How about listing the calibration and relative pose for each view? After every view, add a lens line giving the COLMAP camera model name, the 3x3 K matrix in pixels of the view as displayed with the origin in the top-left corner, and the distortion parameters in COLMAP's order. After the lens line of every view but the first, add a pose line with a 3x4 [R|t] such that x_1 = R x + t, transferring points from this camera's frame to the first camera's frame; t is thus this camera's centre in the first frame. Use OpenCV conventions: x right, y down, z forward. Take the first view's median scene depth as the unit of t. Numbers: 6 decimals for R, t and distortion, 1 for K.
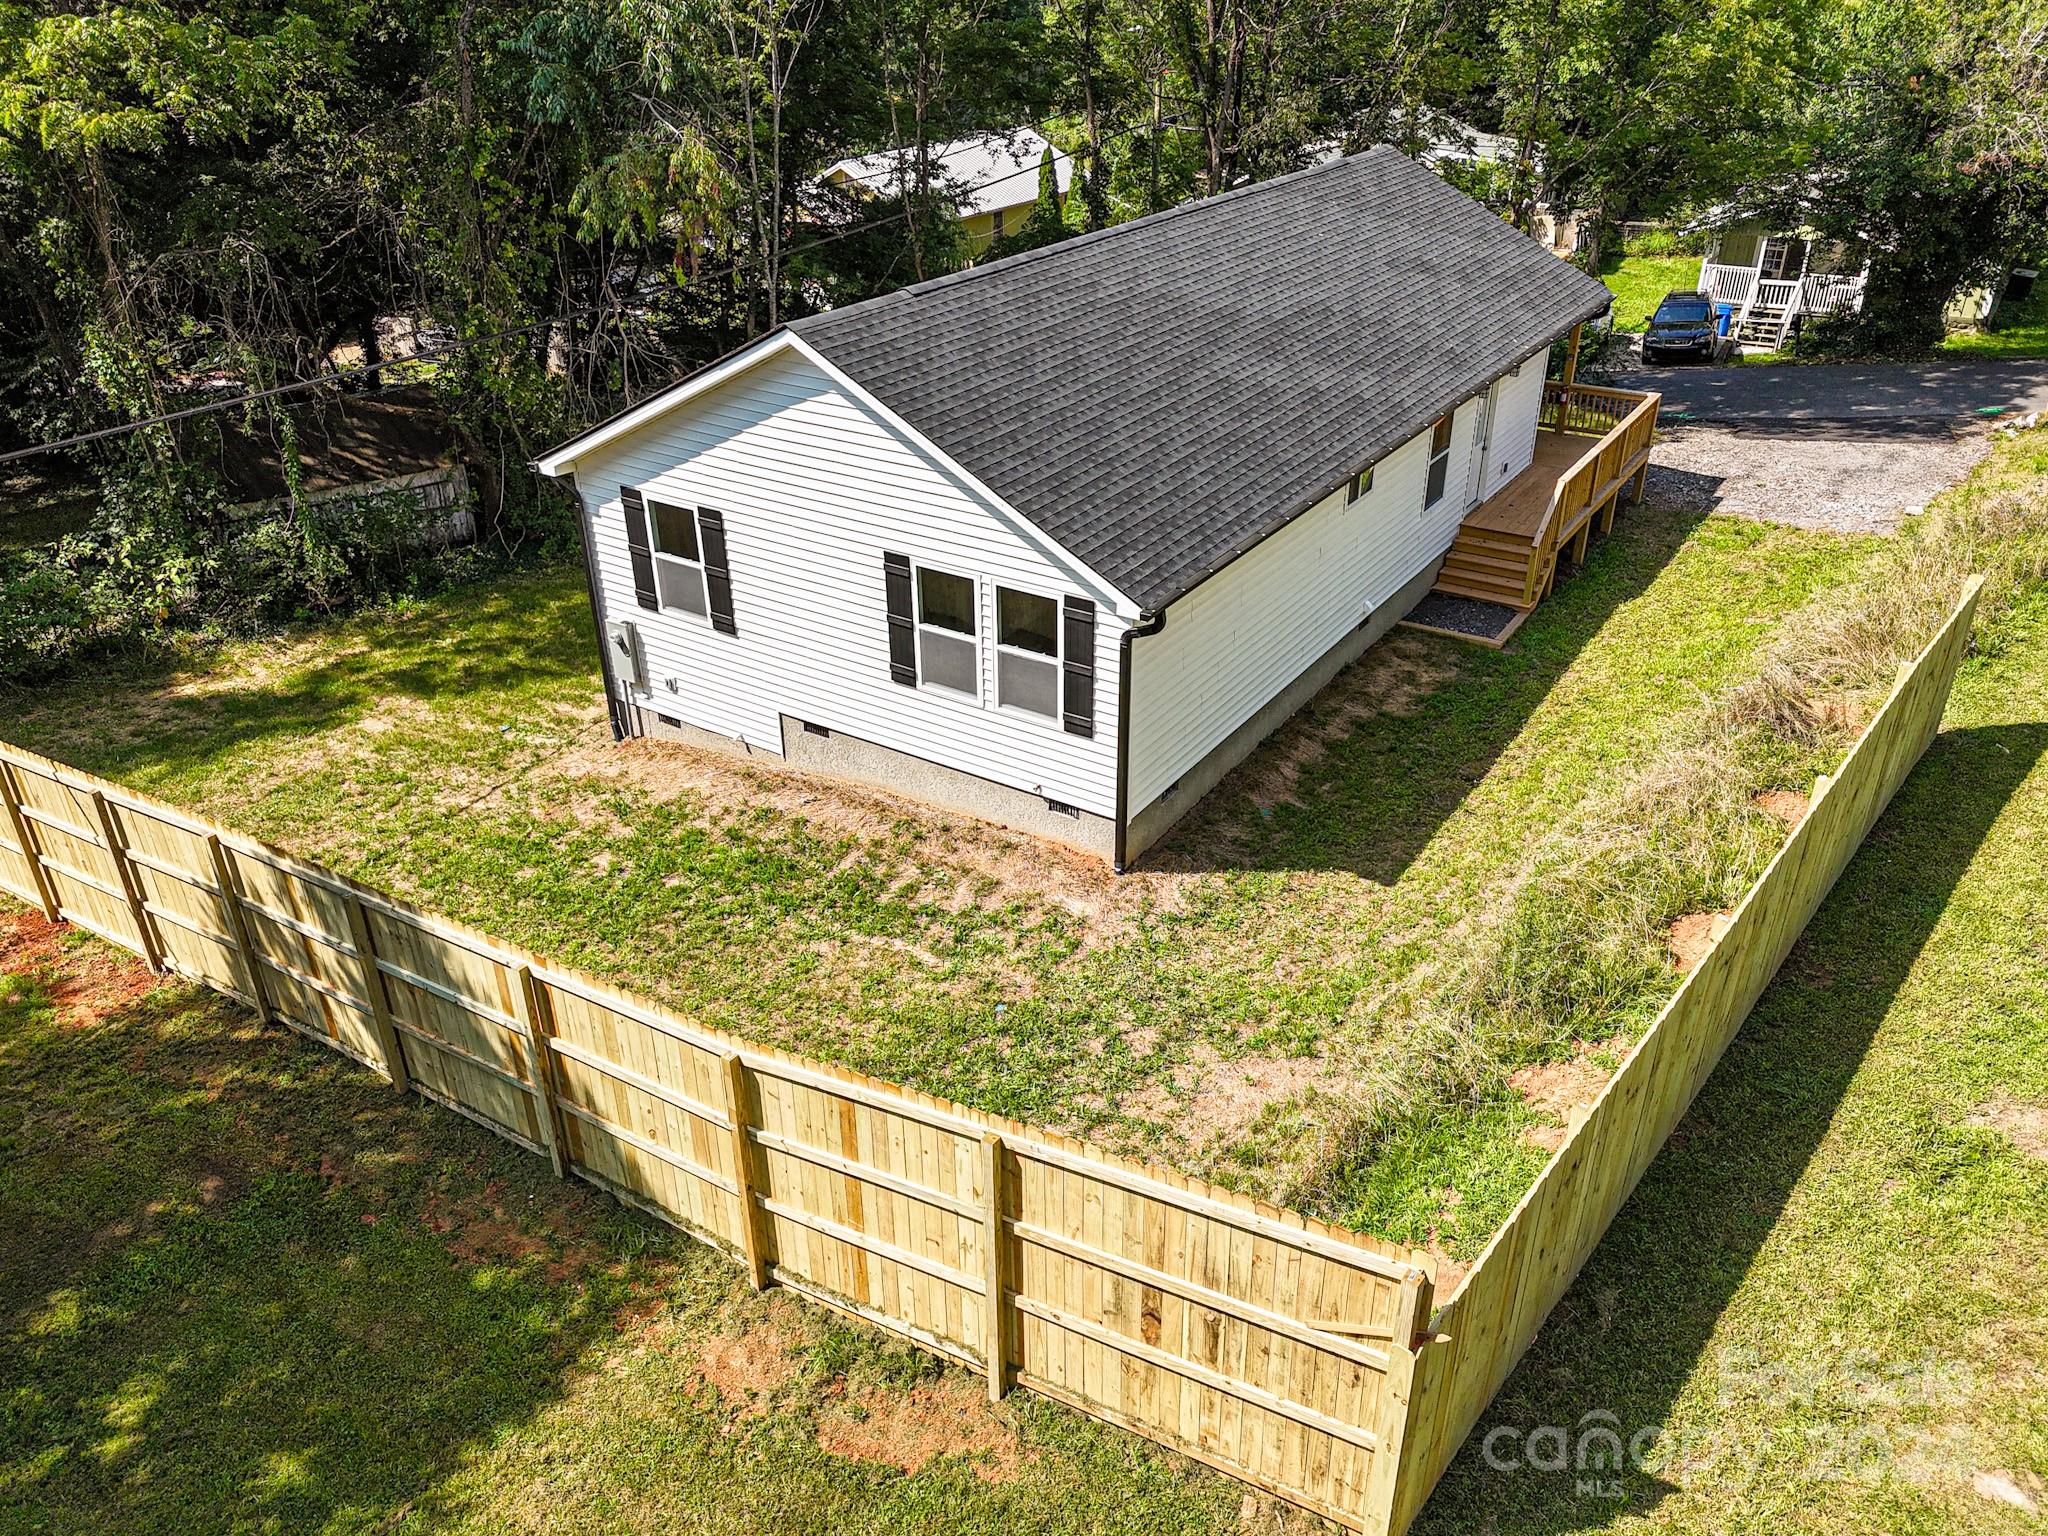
lens RADIAL K [[1485.1, 0, 1021.2], [0, 1485.1, 764.4], [0, 0, 1]] dist [0.146202, -0.246469]
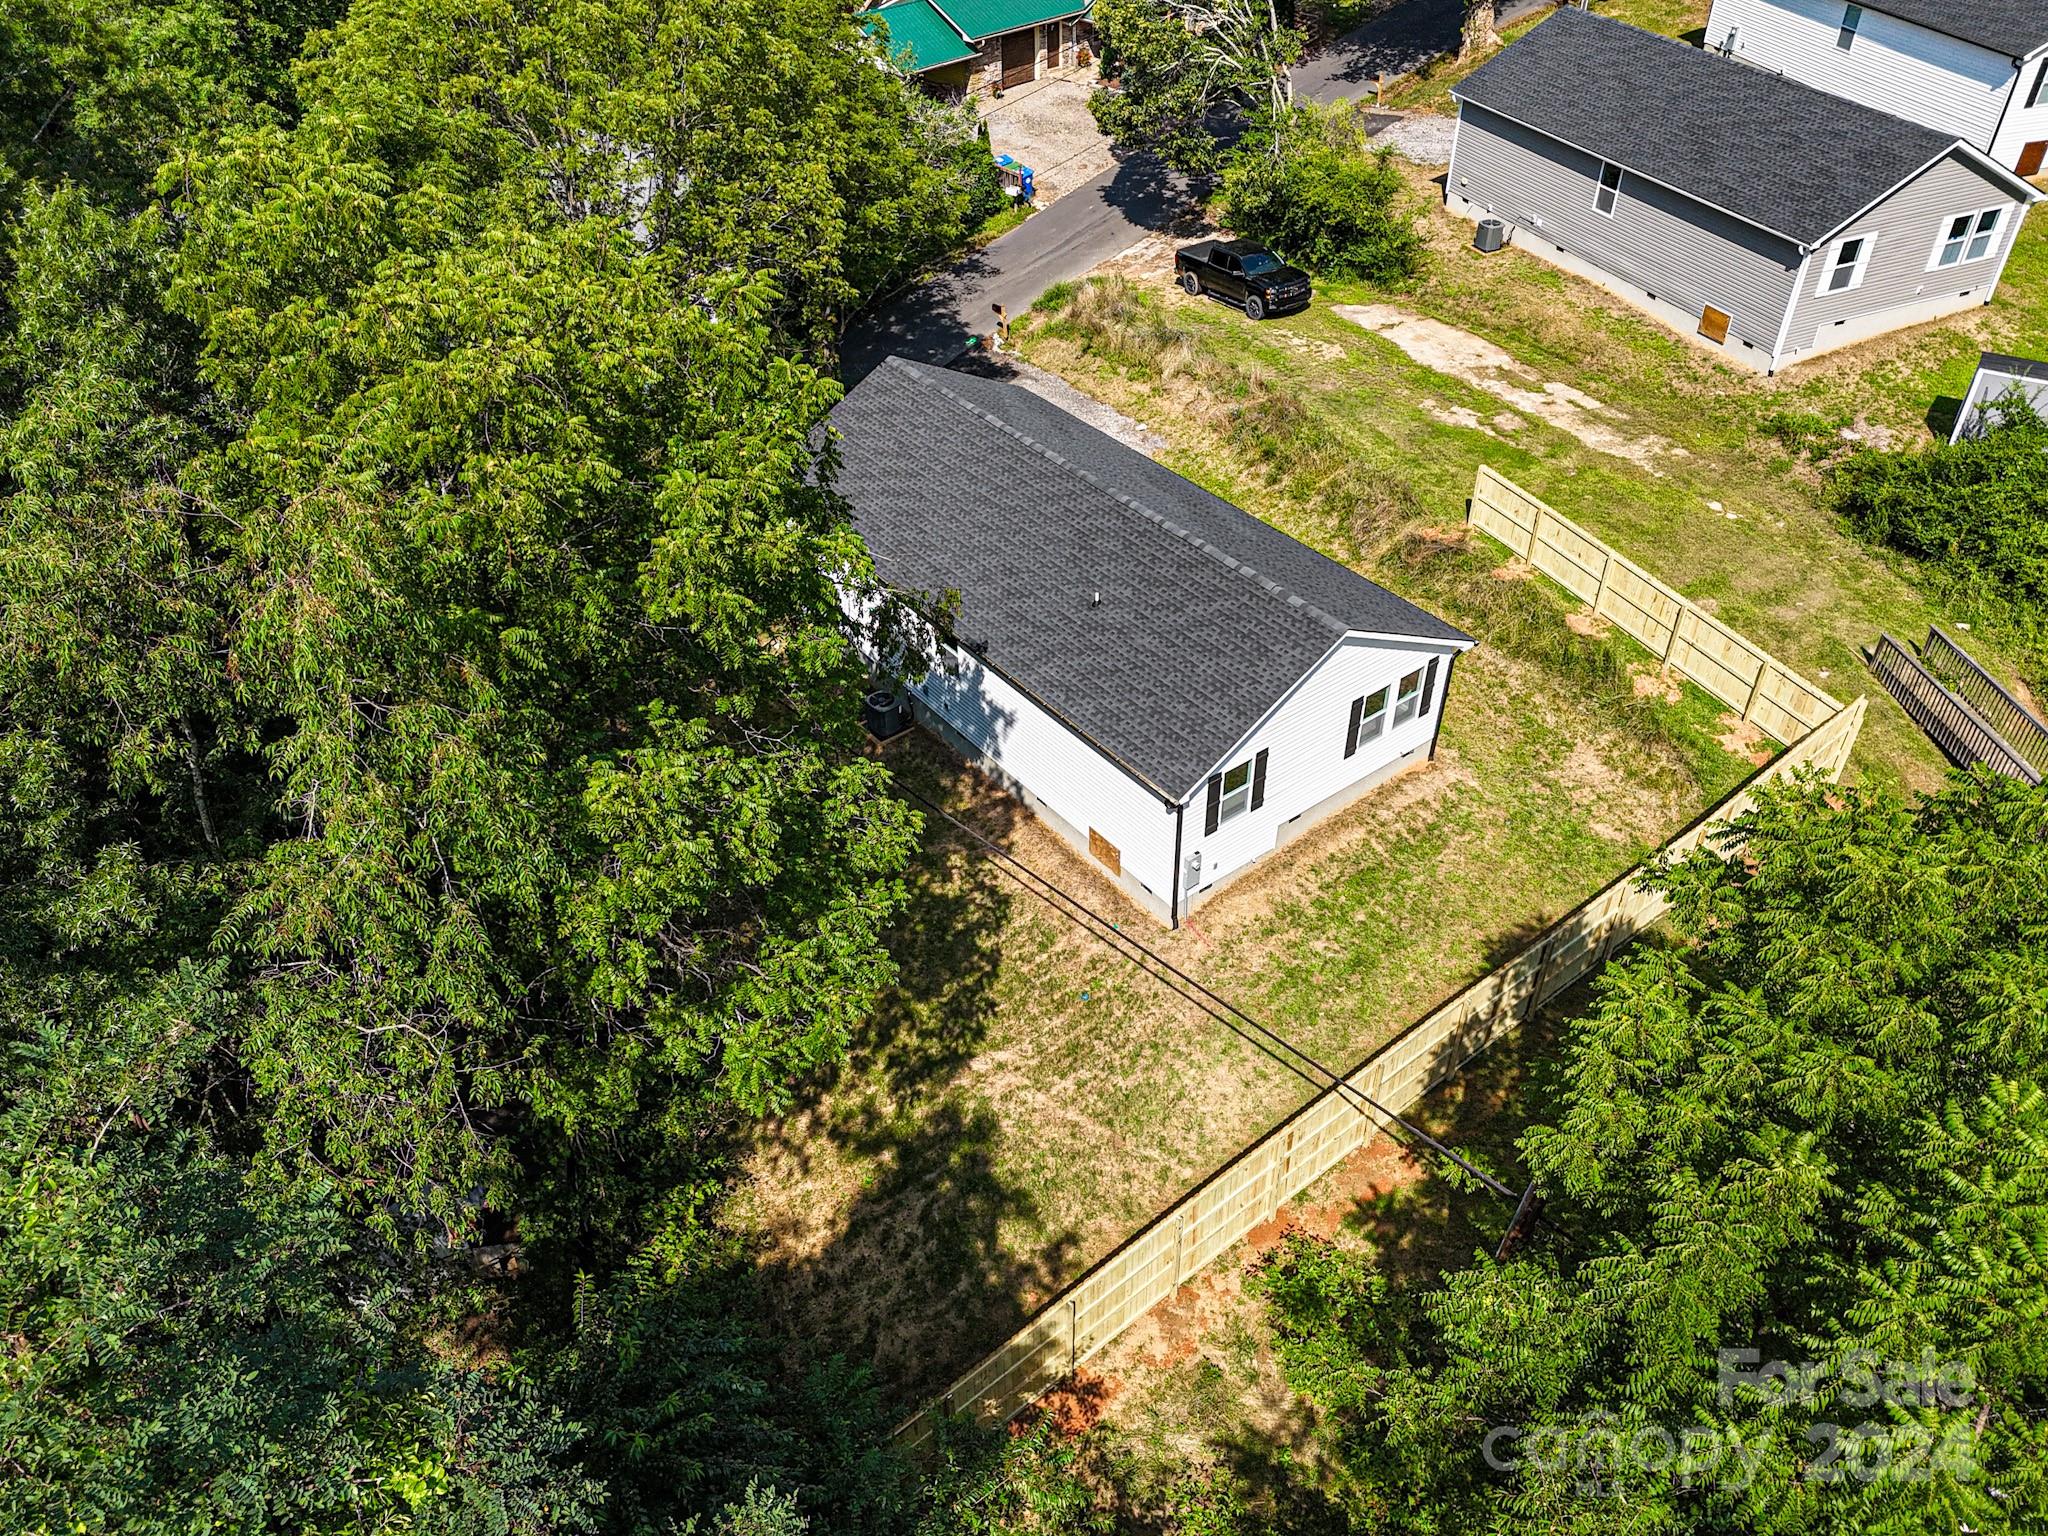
lens RADIAL K [[1510.2, 0, 1024.0], [0, 1510.2, 768.0], [0, 0, 1]] dist [0.083744, -0.086615]
pose [[0.319943, -0.591122, 0.740413, -1.718538], [0.470749, 0.777382, 0.417219, -1.087261], [-0.822212, 0.215063, 0.526988, 0.340139]]
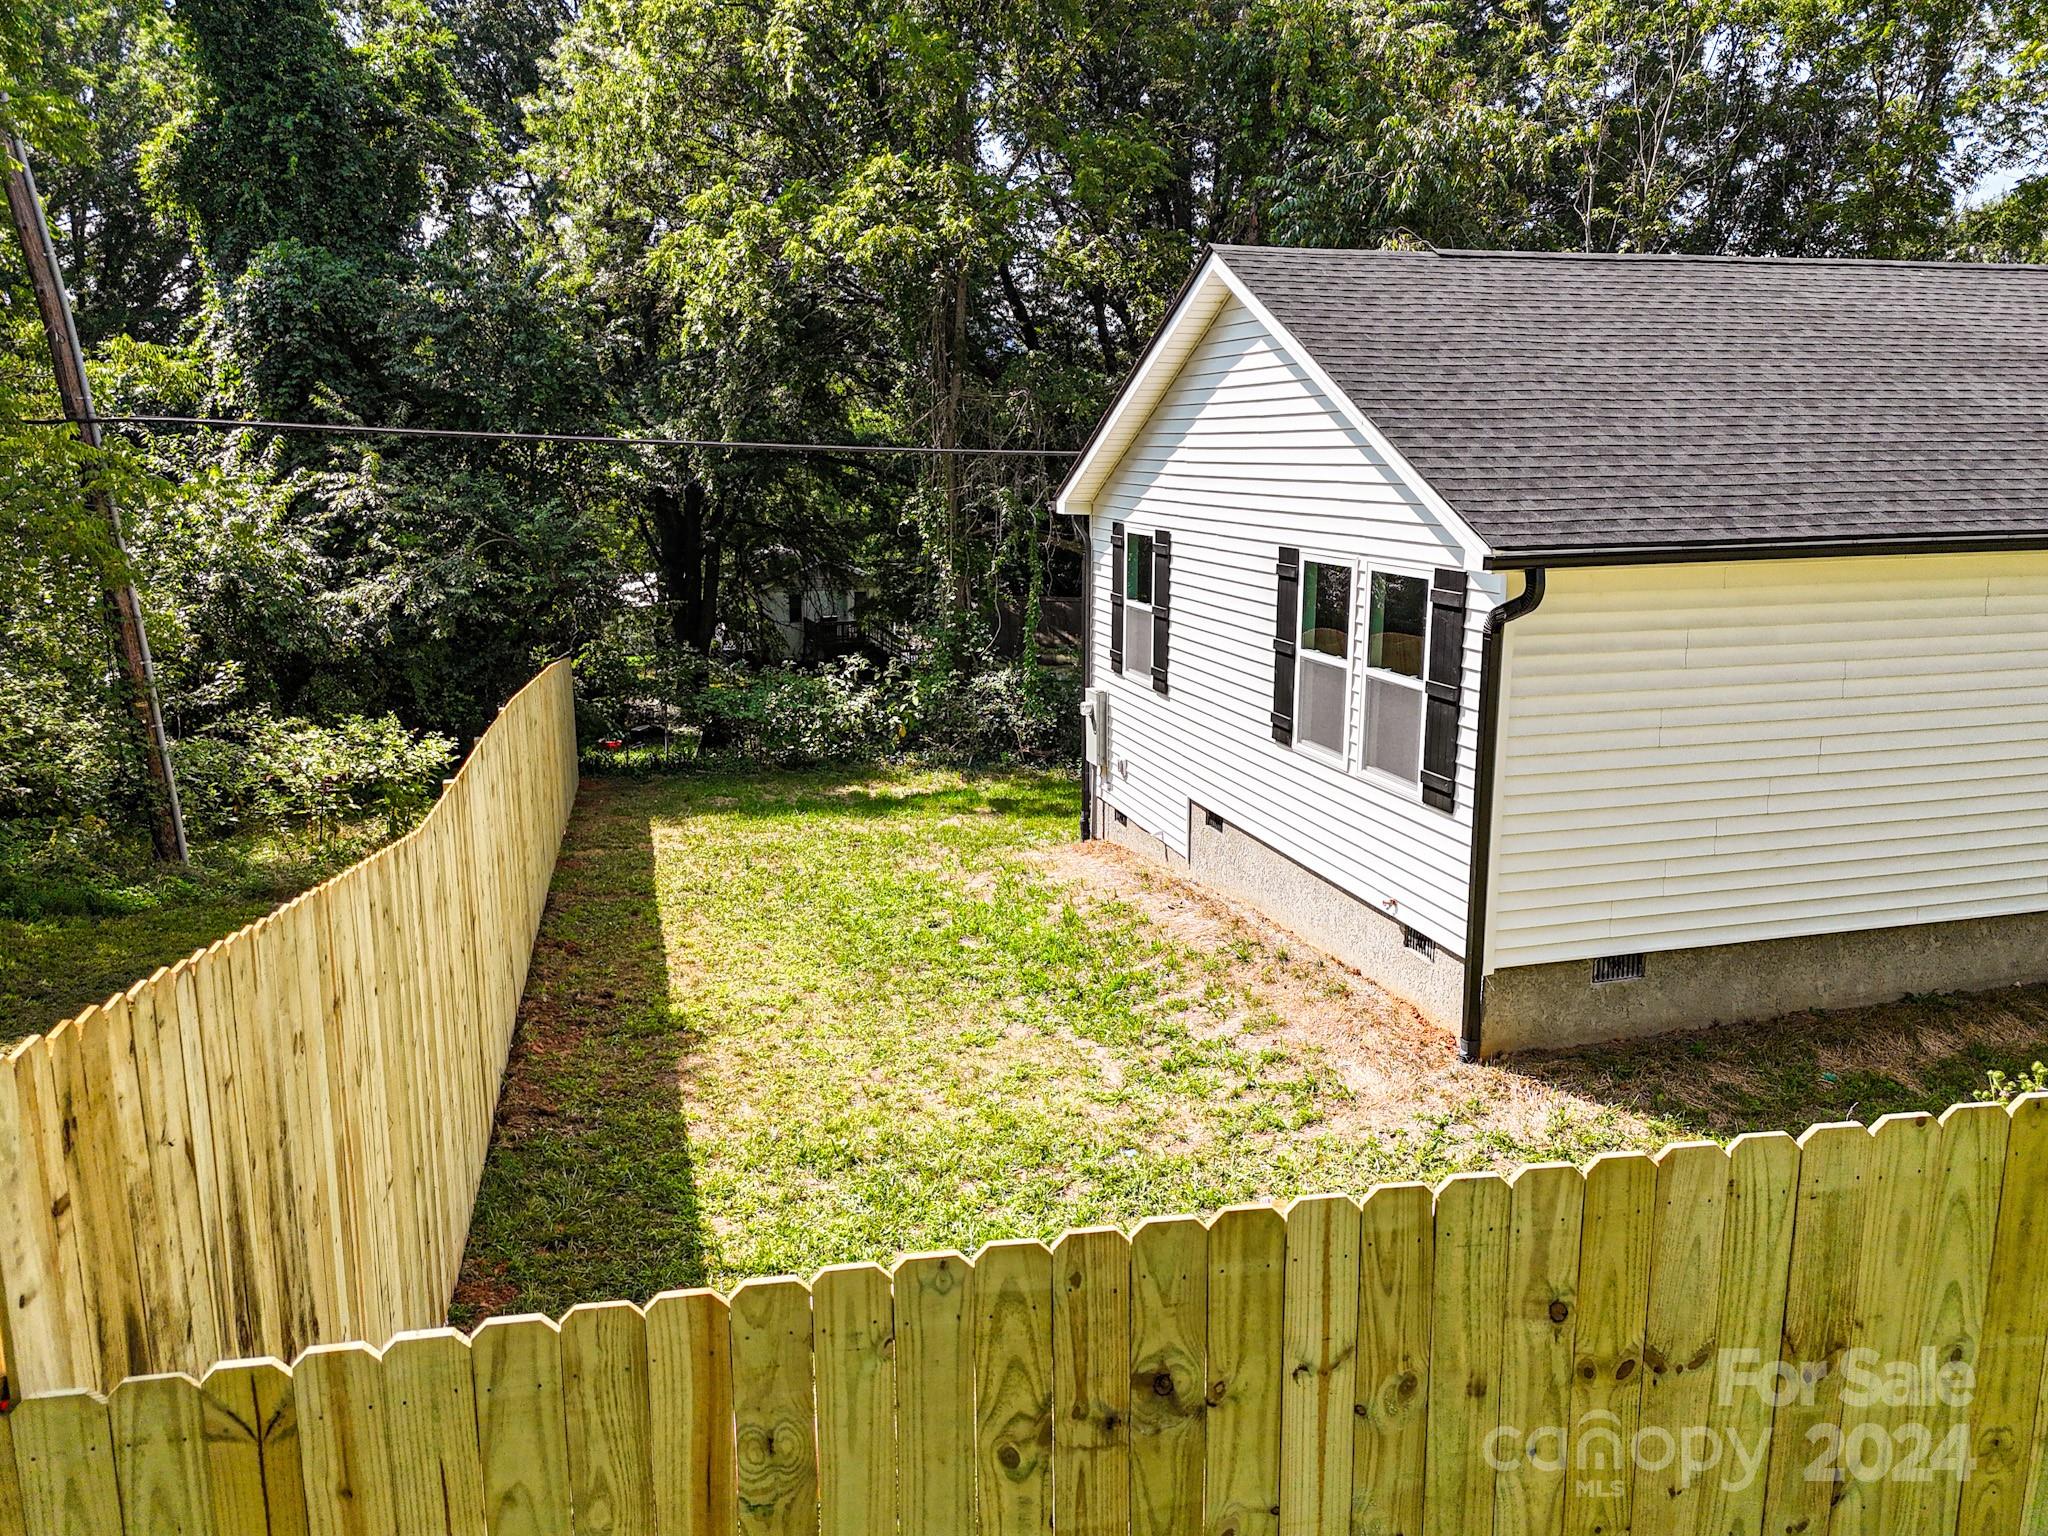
lens RADIAL K [[1503.0, 0, 1032.1], [0, 1503.0, 762.2], [0, 0, 1]] dist [0.089682, -0.075885]
pose [[0.763679, 0.145051, -0.629090, 0.294642], [-0.317018, 0.933116, -0.169690, 0.118850], [0.562400, 0.329022, 0.758585, 0.407692]]
